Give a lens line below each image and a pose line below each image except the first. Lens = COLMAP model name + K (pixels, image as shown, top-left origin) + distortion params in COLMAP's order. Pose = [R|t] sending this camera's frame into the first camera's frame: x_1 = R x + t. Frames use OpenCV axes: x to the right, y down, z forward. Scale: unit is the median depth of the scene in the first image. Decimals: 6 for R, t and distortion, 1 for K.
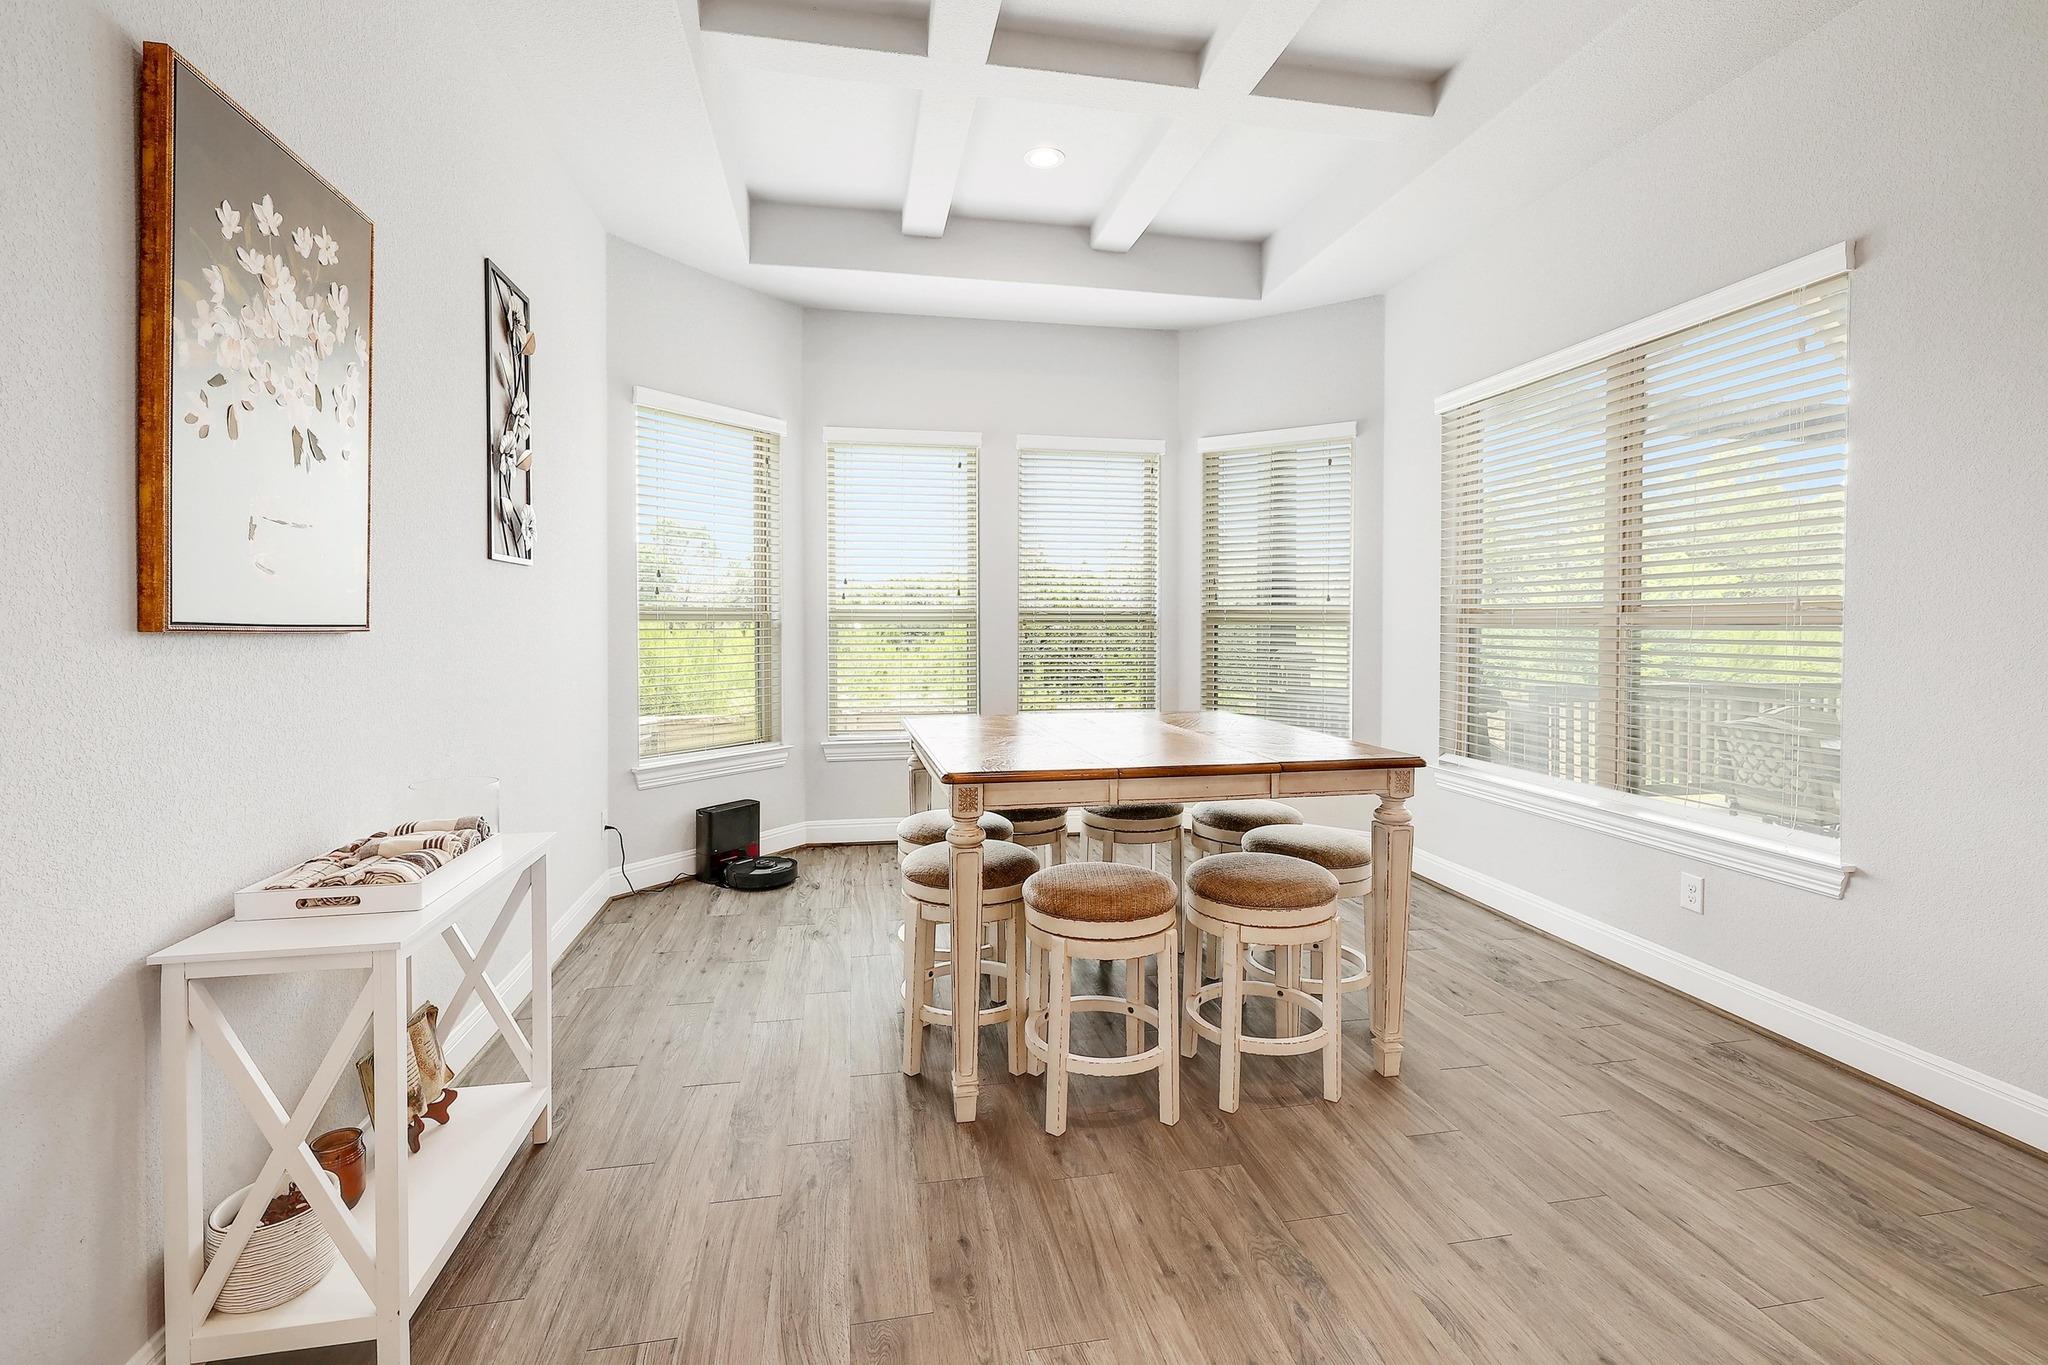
lens RADIAL K [[882.9, 0, 1013.8], [0, 882.9, 632.8], [0, 0, 1]] dist [-0.001255, -0.000705]
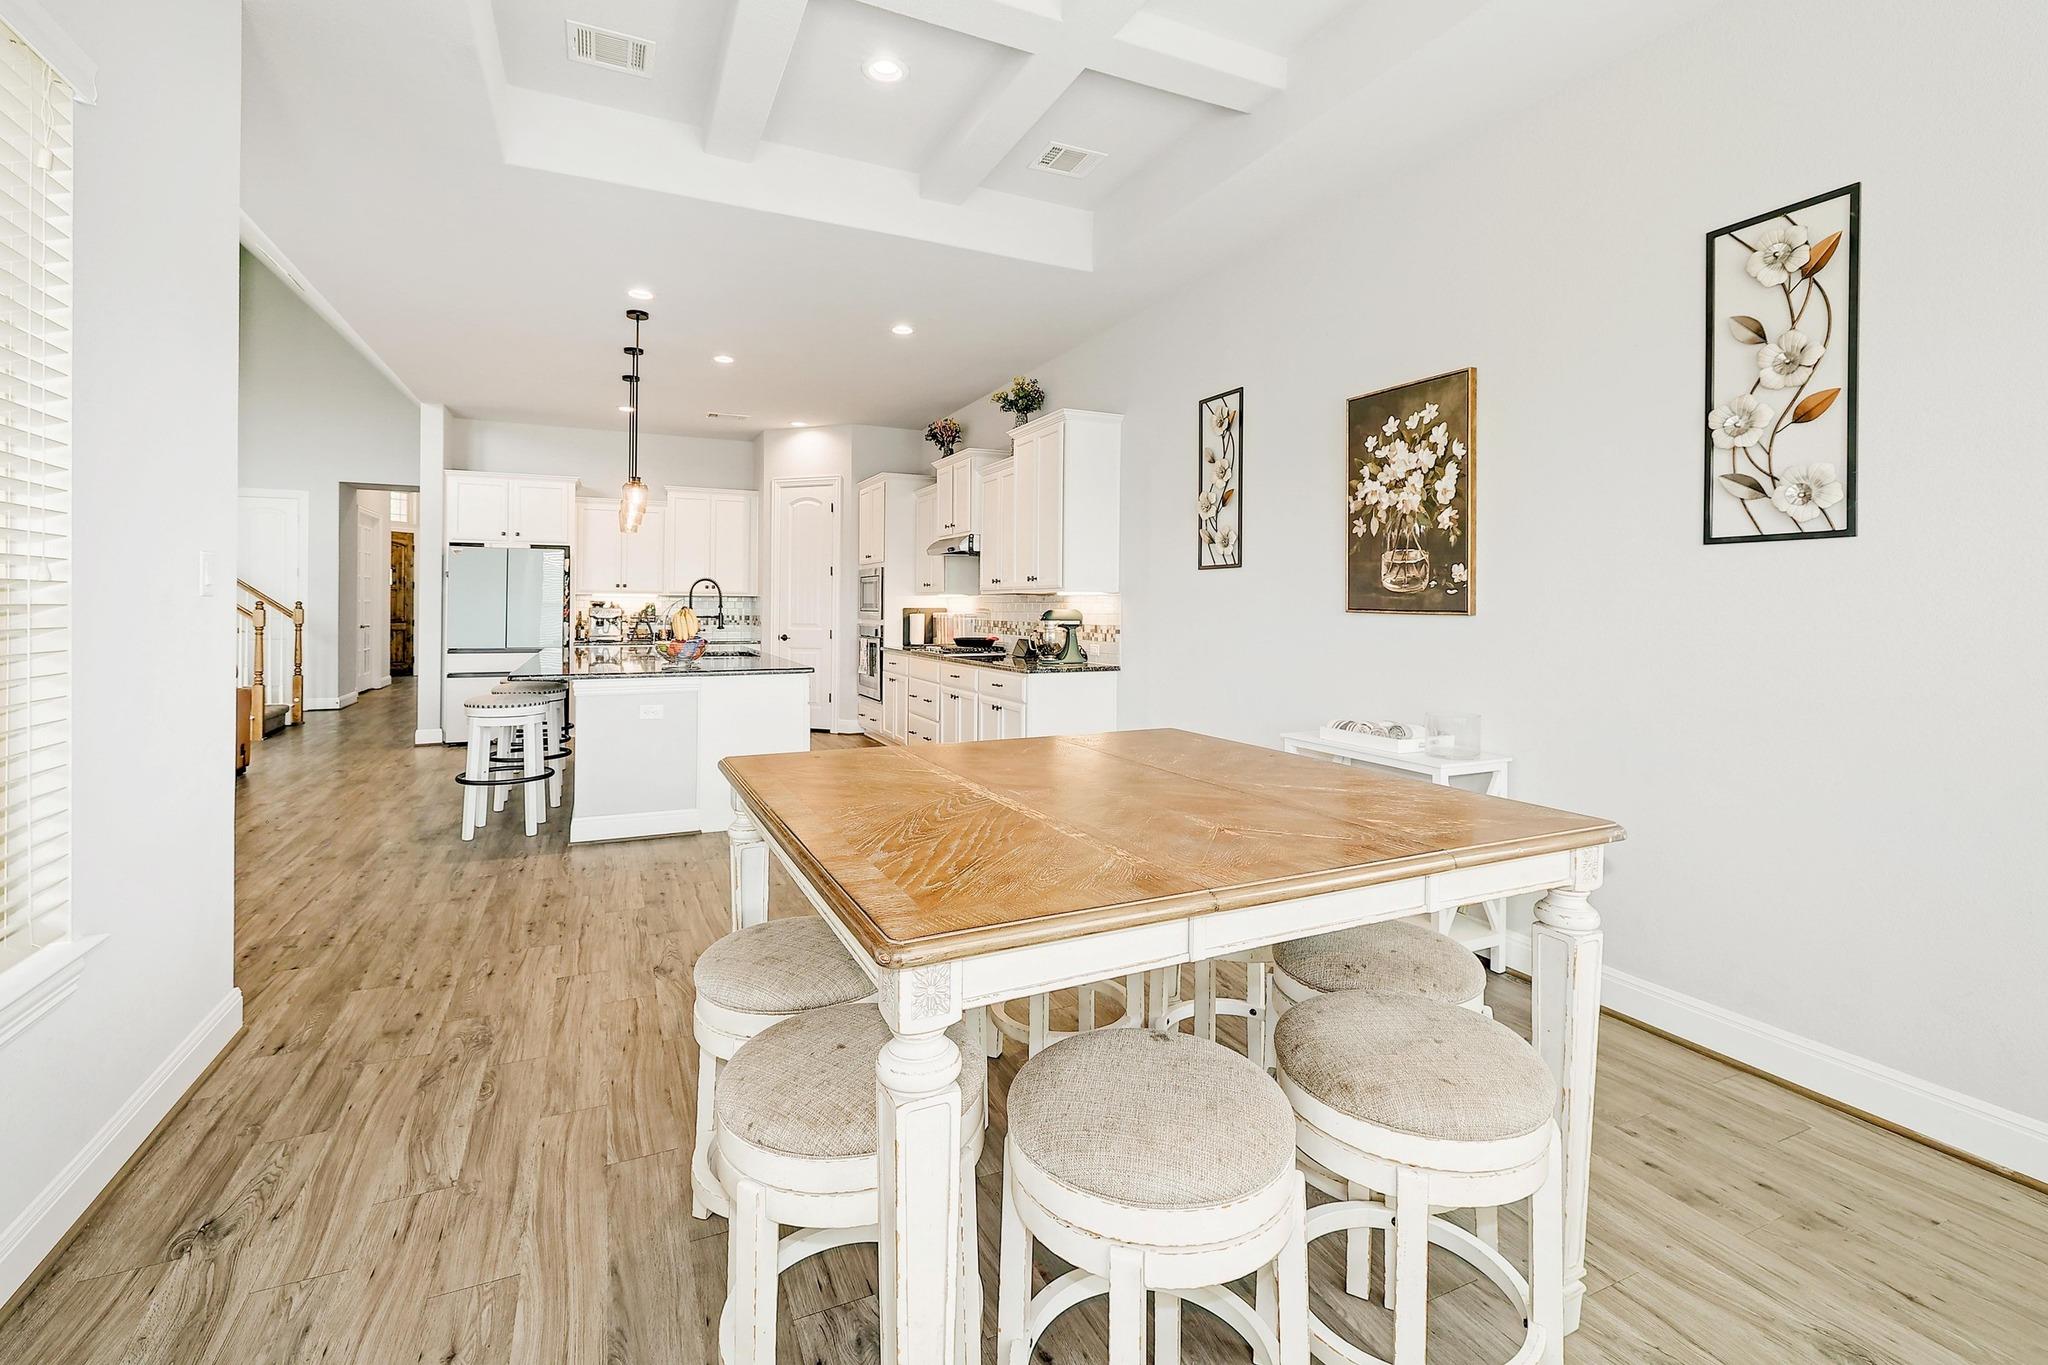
lens RADIAL K [[901.3, 0, 1014.0], [0, 901.3, 603.1], [0, 0, 1]] dist [-0.000063, 0.000811]
pose [[-0.971494, -0.009799, -0.236862, 0.361157], [-0.012612, 0.999867, 0.010365, -0.022110], [0.236729, 0.013057, -0.971488, 1.762477]]
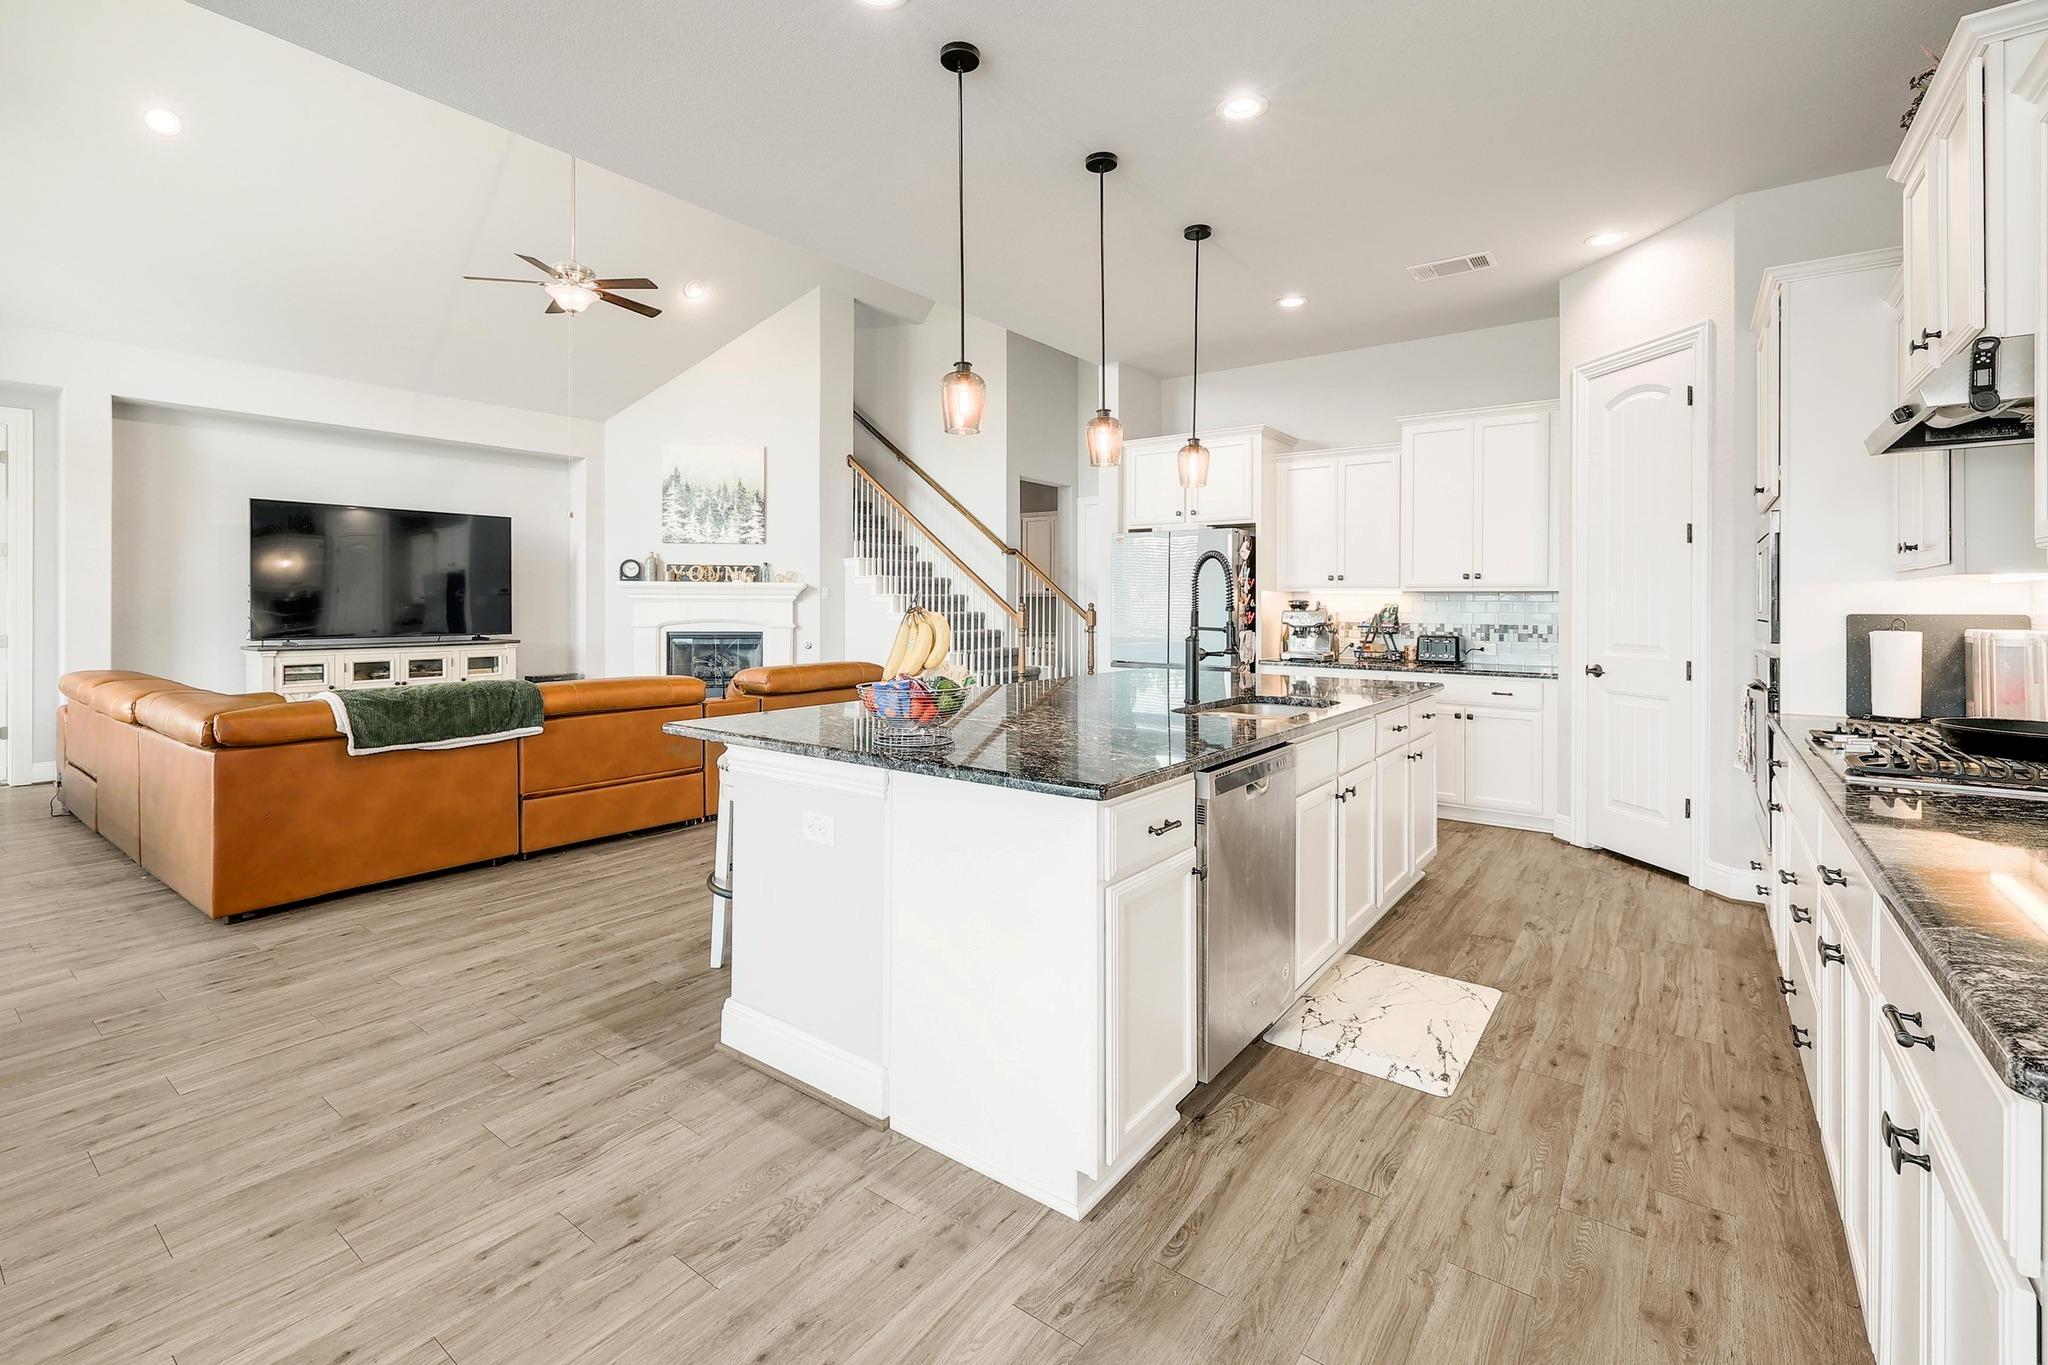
lens RADIAL K [[901.3, 0, 1014.0], [0, 901.3, 603.1], [0, 0, 1]] dist [-0.000063, 0.000811]
pose [[-0.672394, -0.006603, 0.740164, -0.128366], [0.003241, 0.999924, 0.011865, -0.000709], [-0.740186, 0.010377, -0.672322, 0.270686]]
